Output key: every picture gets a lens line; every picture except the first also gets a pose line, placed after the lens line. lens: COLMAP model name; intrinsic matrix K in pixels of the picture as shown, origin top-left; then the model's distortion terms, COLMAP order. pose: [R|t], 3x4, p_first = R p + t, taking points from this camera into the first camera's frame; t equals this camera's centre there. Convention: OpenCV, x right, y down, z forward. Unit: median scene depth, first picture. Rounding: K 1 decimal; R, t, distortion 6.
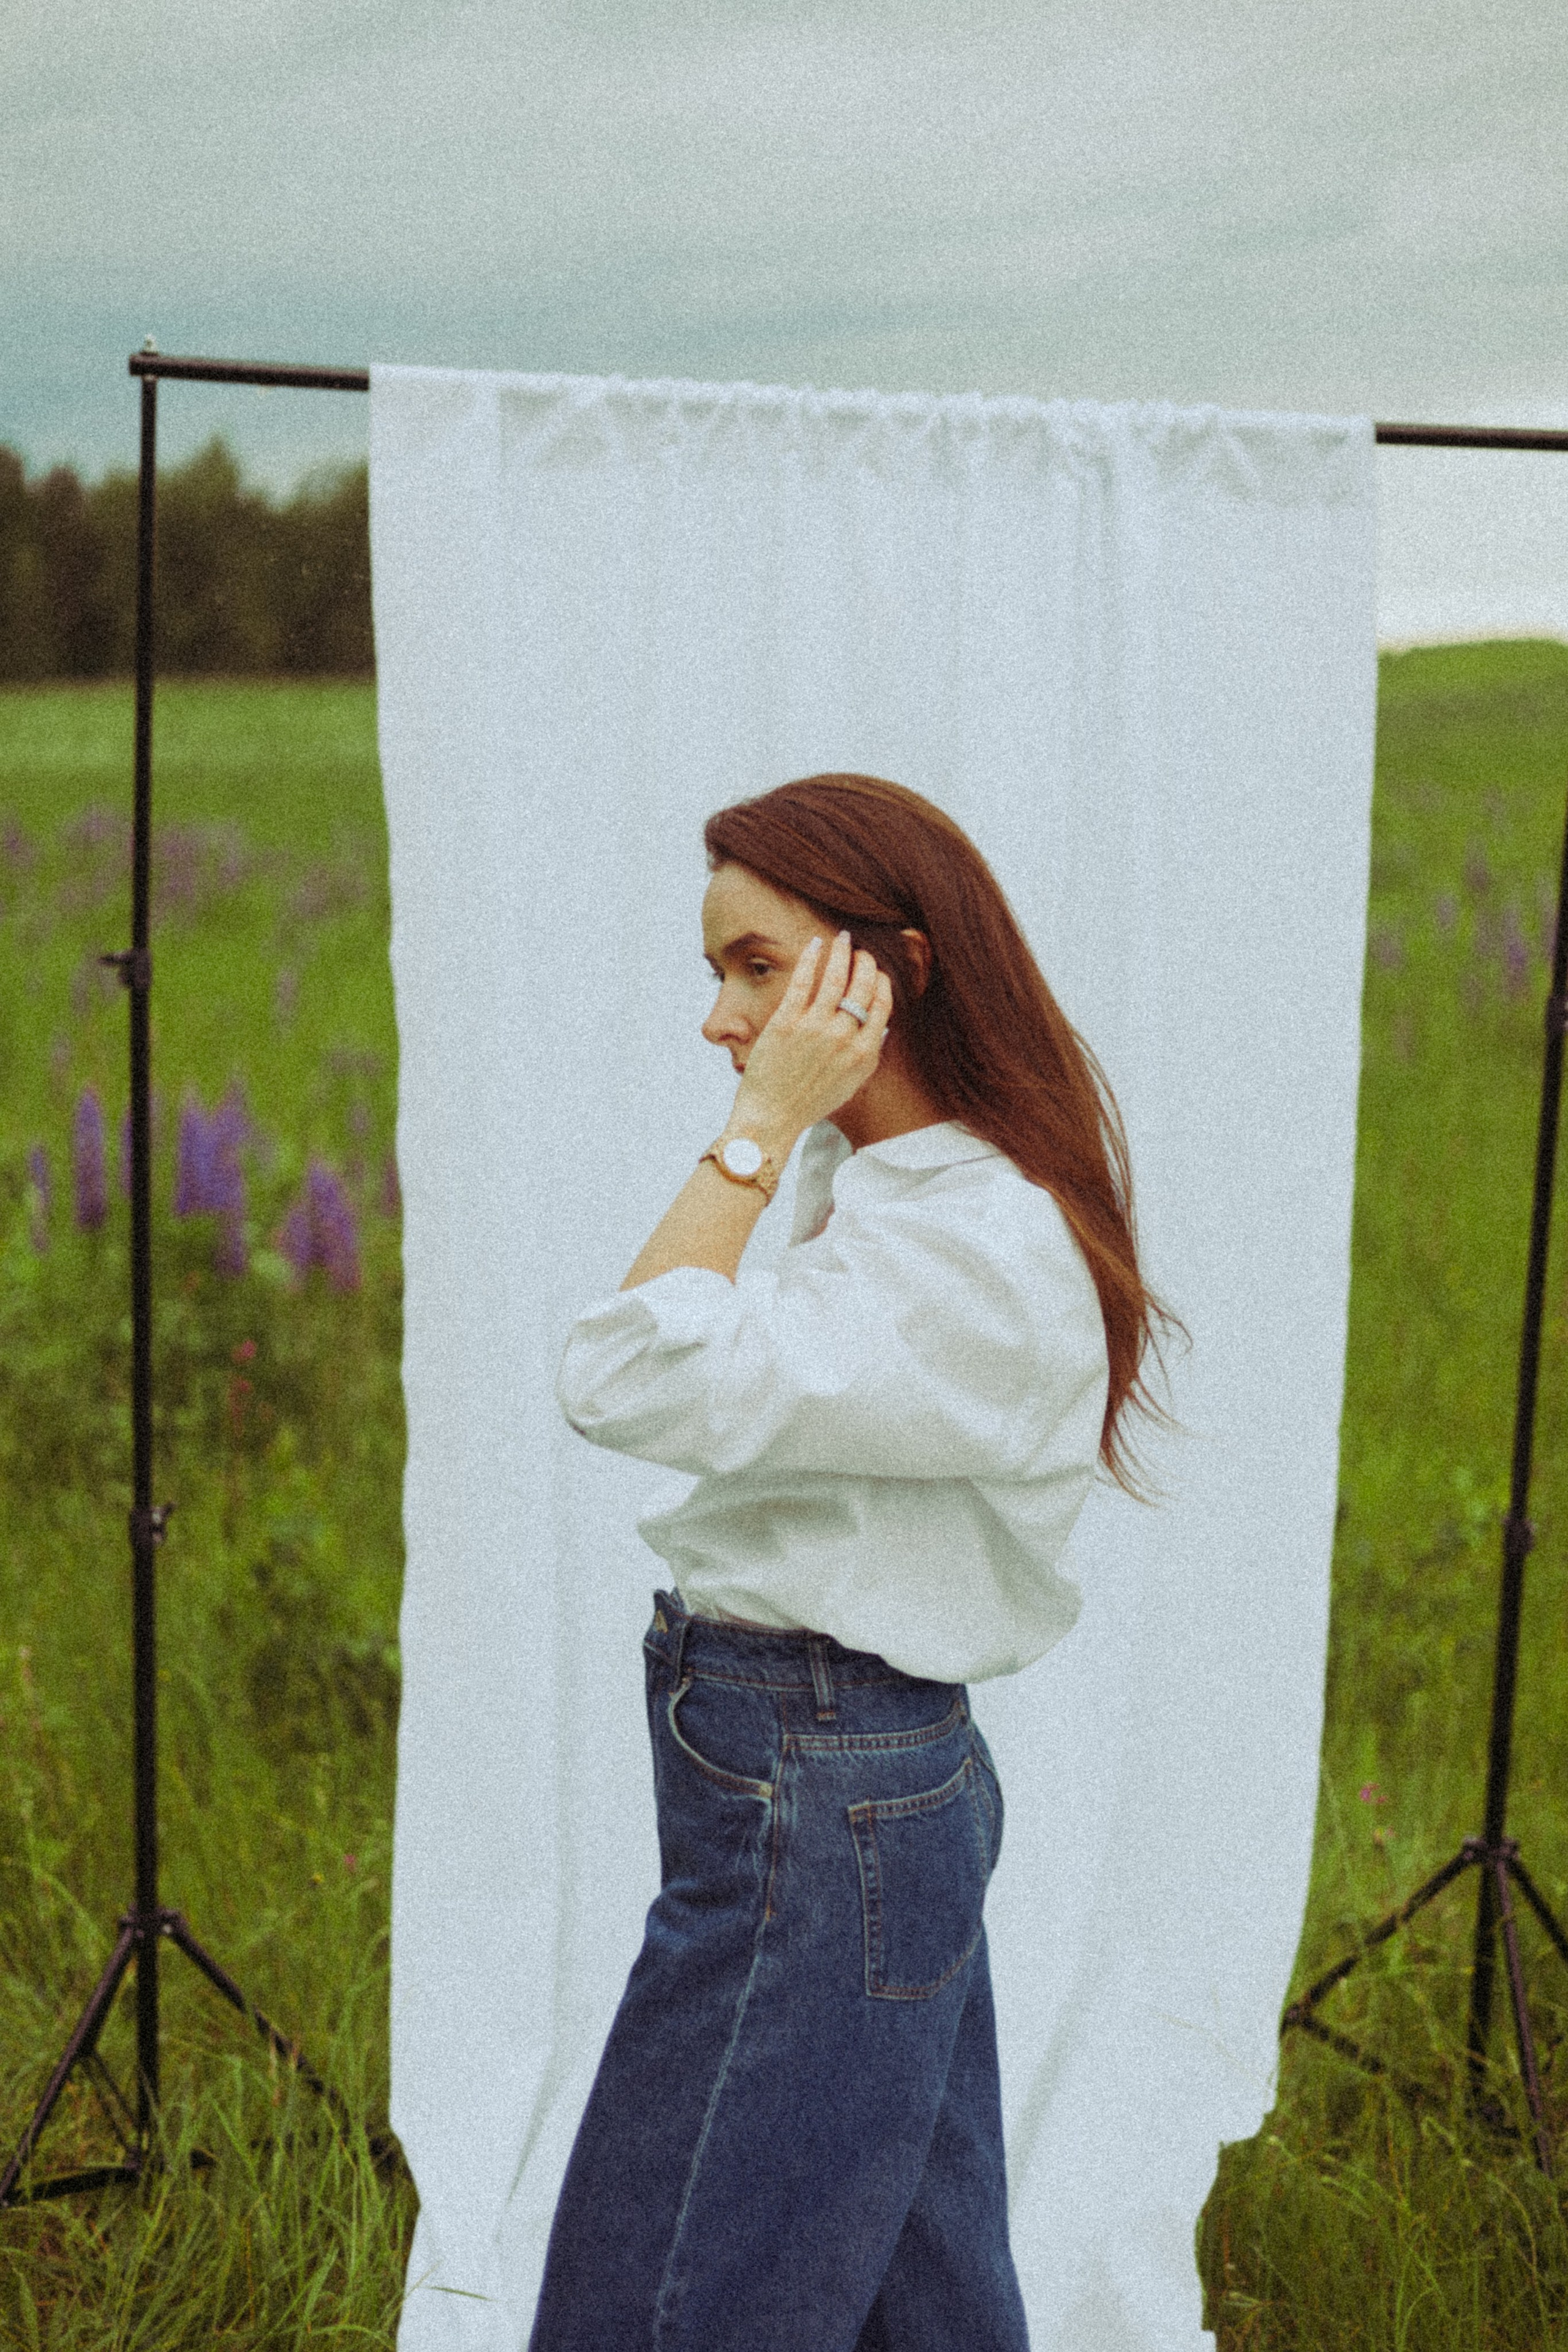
lens RADIAL K [[3249.9, 0, 778.3], [0, 3249.9, 1166.1], [0, 0, 1]] dist [0.013717, 0.000000]
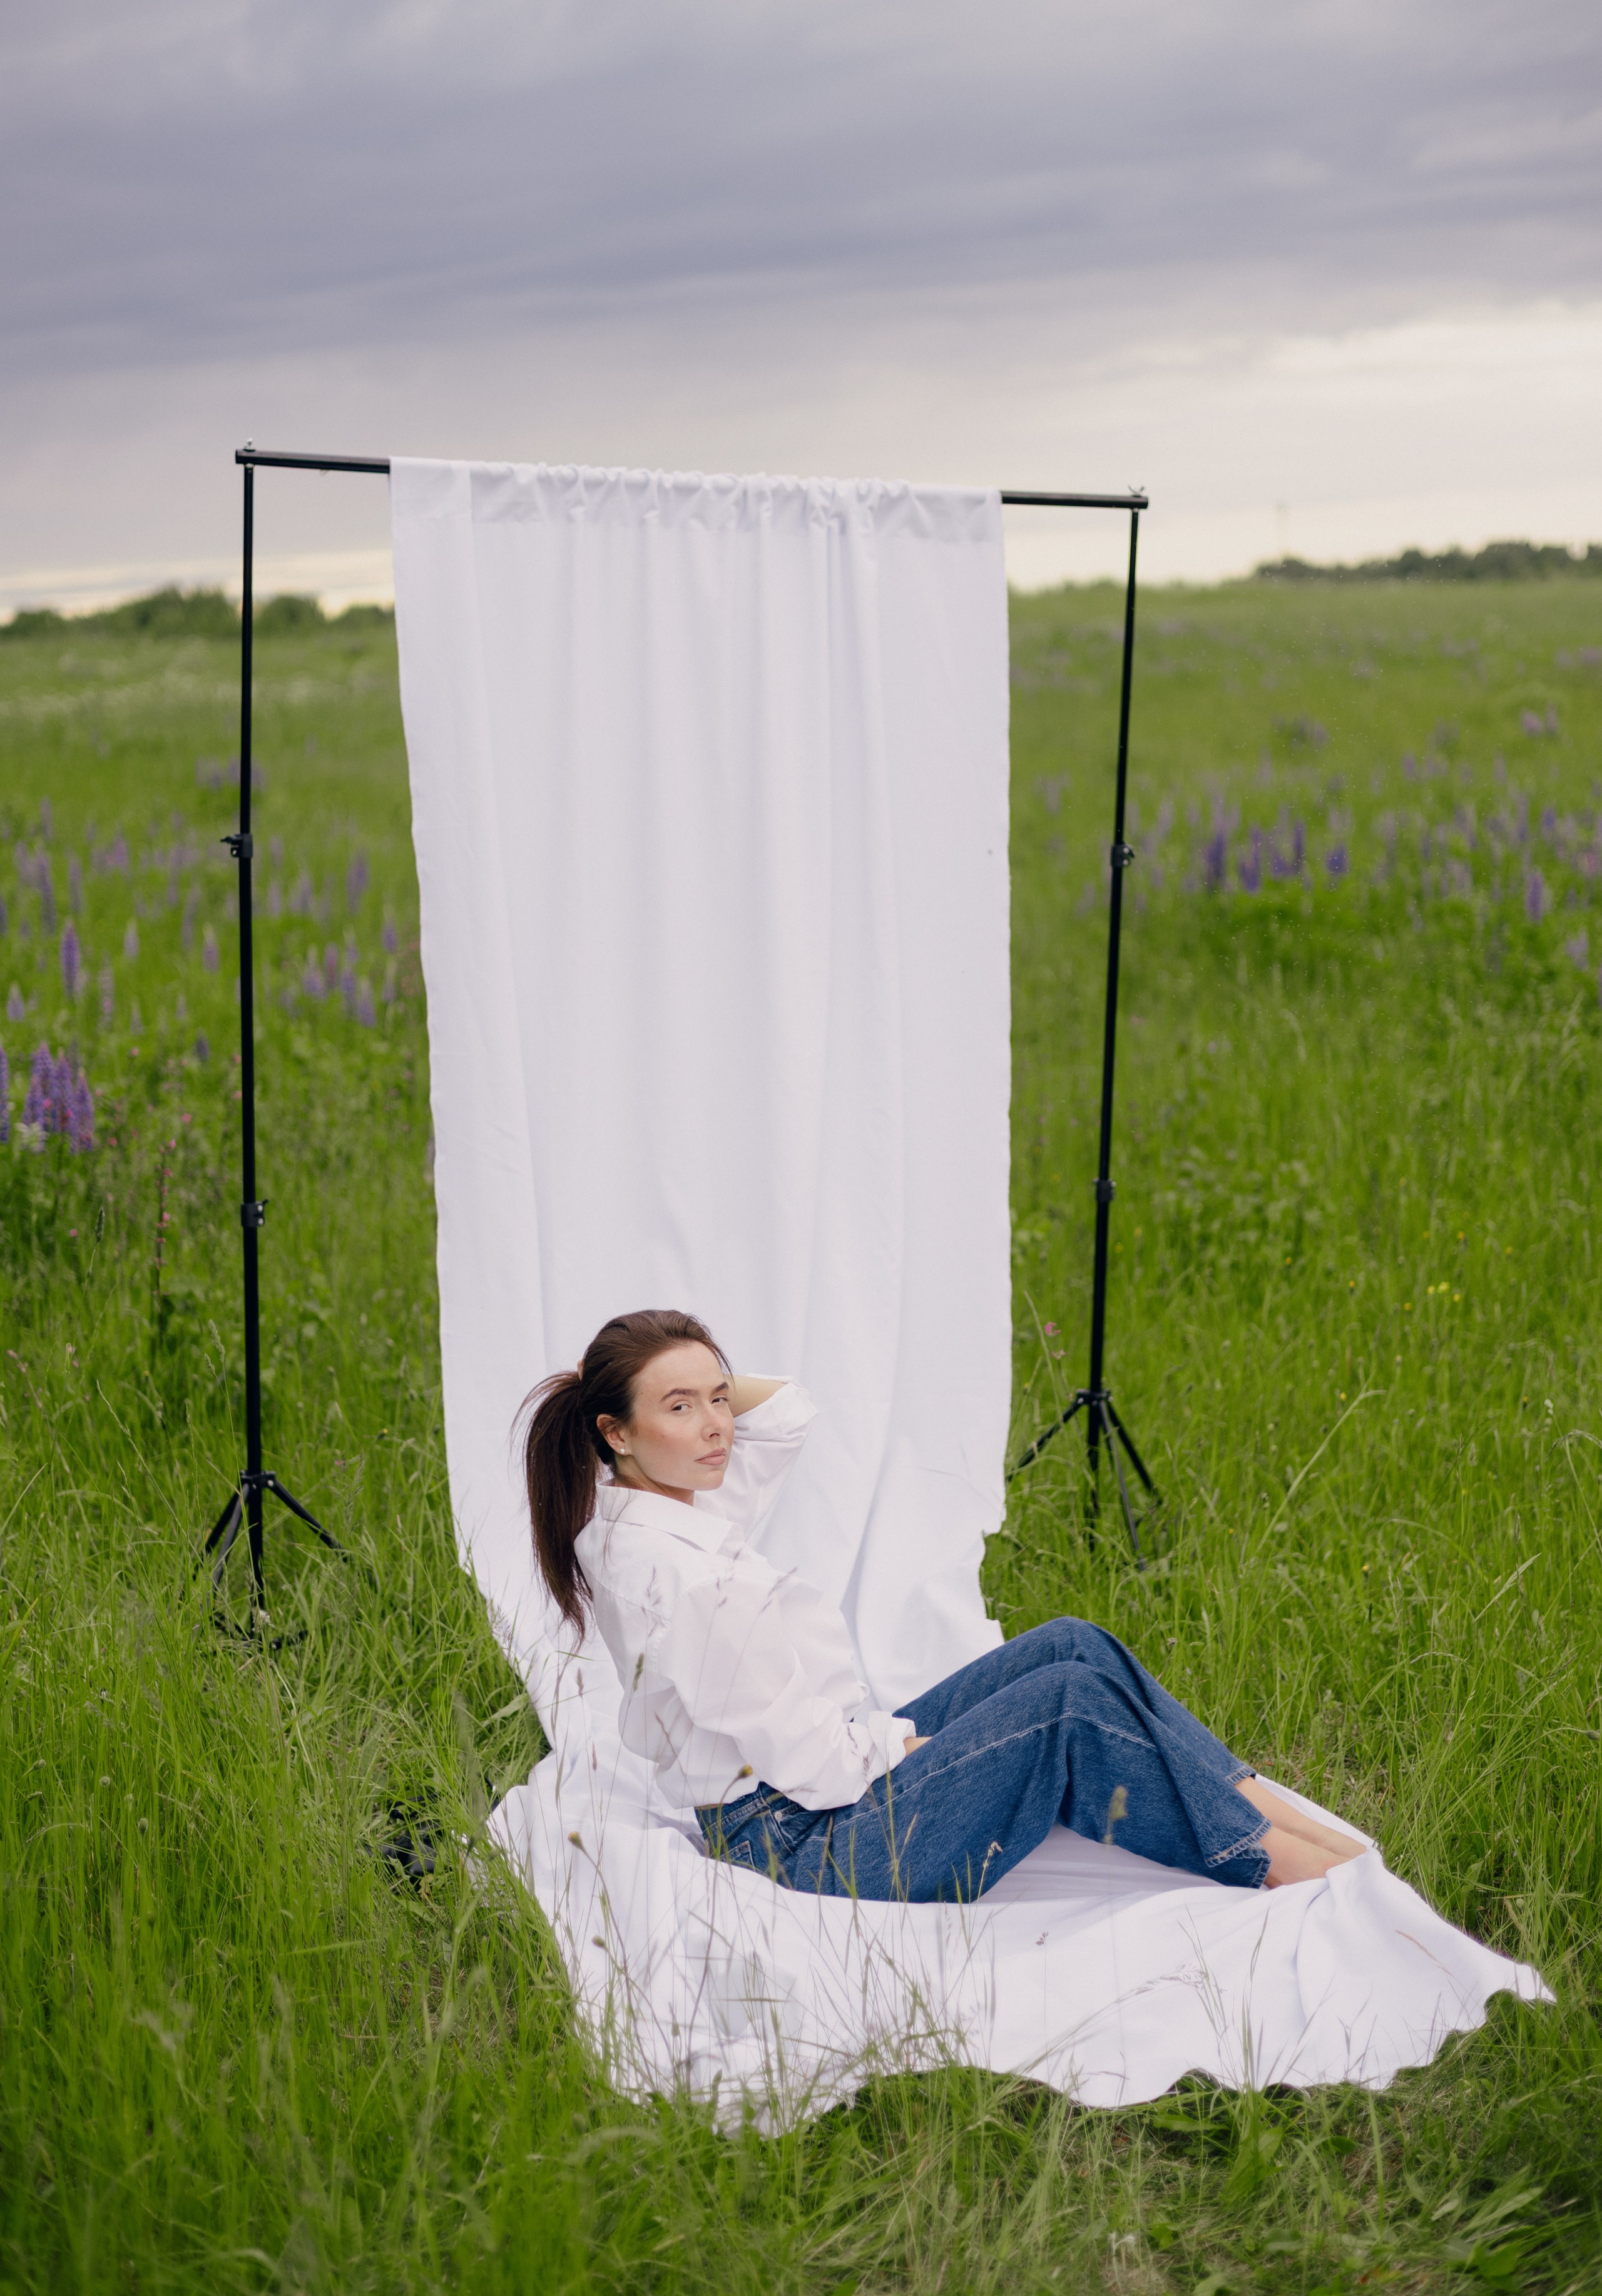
lens RADIAL K [[3388.3, 0, 851.7], [0, 3388.3, 1028.8], [0, 0, 1]] dist [0.026961, 0.000000]
pose [[0.971941, -0.036588, 0.232364, -0.296332], [0.045378, 0.998438, -0.032594, 0.091814], [-0.230808, 0.042224, 0.972083, -0.623966]]
